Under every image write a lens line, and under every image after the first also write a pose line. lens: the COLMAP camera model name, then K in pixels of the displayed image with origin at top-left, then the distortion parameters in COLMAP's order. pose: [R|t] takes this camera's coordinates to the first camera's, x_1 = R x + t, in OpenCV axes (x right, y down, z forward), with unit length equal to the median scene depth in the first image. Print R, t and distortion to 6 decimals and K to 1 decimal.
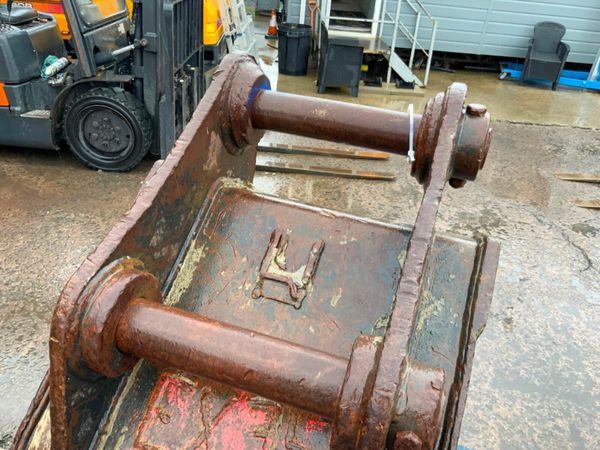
lens RADIAL K [[500.7, 0, 300.9], [0, 500.7, 227.0], [0, 0, 1]] dist [0.044523, -0.091015]
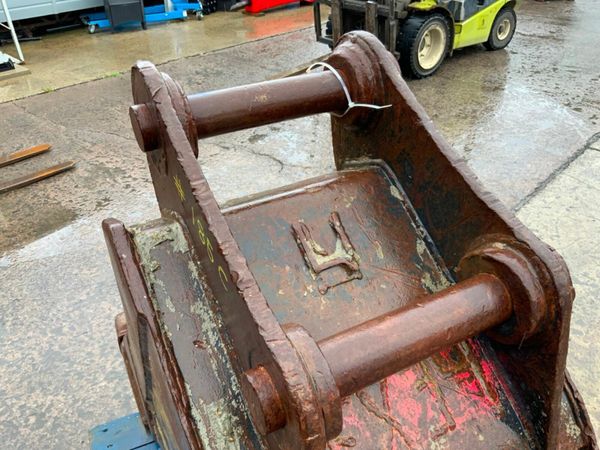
lens RADIAL K [[500.7, 0, 300.9], [0, 500.7, 227.0], [0, 0, 1]] dist [0.044523, -0.091015]
pose [[0.679960, -0.470383, 0.562489, -0.060172], [0.418966, 0.878798, 0.228433, -0.021285], [-0.601766, 0.080338, 0.794622, 0.022650]]
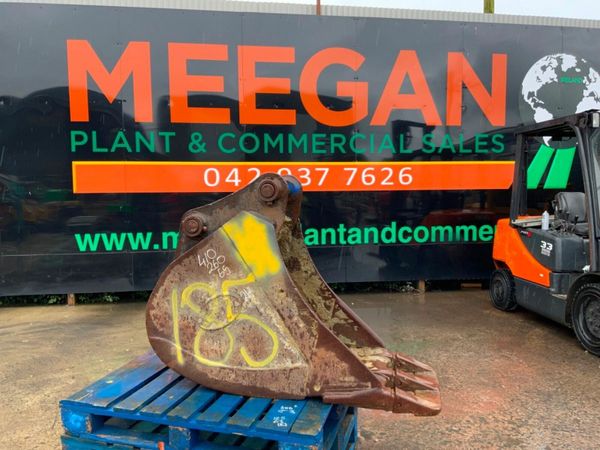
lens RADIAL K [[496.1, 0, 300.0], [0, 496.1, 225.0], [0, 0, 1]] dist [0.098419, -0.185677]
pose [[0.129091, -0.009570, -0.991587, 0.376724], [-0.478553, 0.875204, -0.070748, 0.016509], [0.868517, 0.483660, 0.108402, 0.104446]]
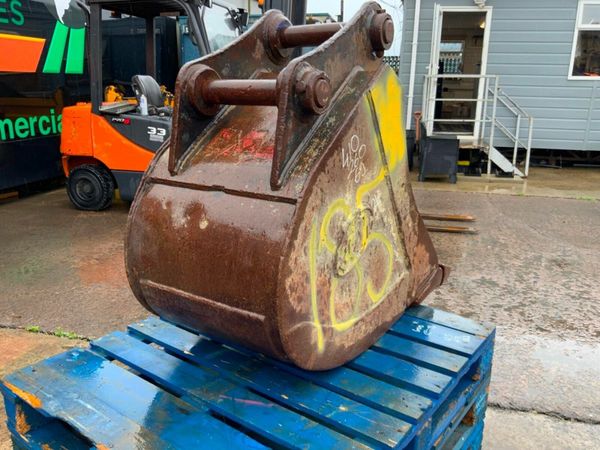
lens RADIAL K [[500.7, 0, 300.9], [0, 500.7, 227.0], [0, 0, 1]] dist [0.044523, -0.091015]
pose [[0.967989, -0.003923, -0.250964, 0.057458], [-0.060426, 0.966827, -0.248182, 0.119371], [0.243612, 0.255402, 0.935640, -0.079577]]
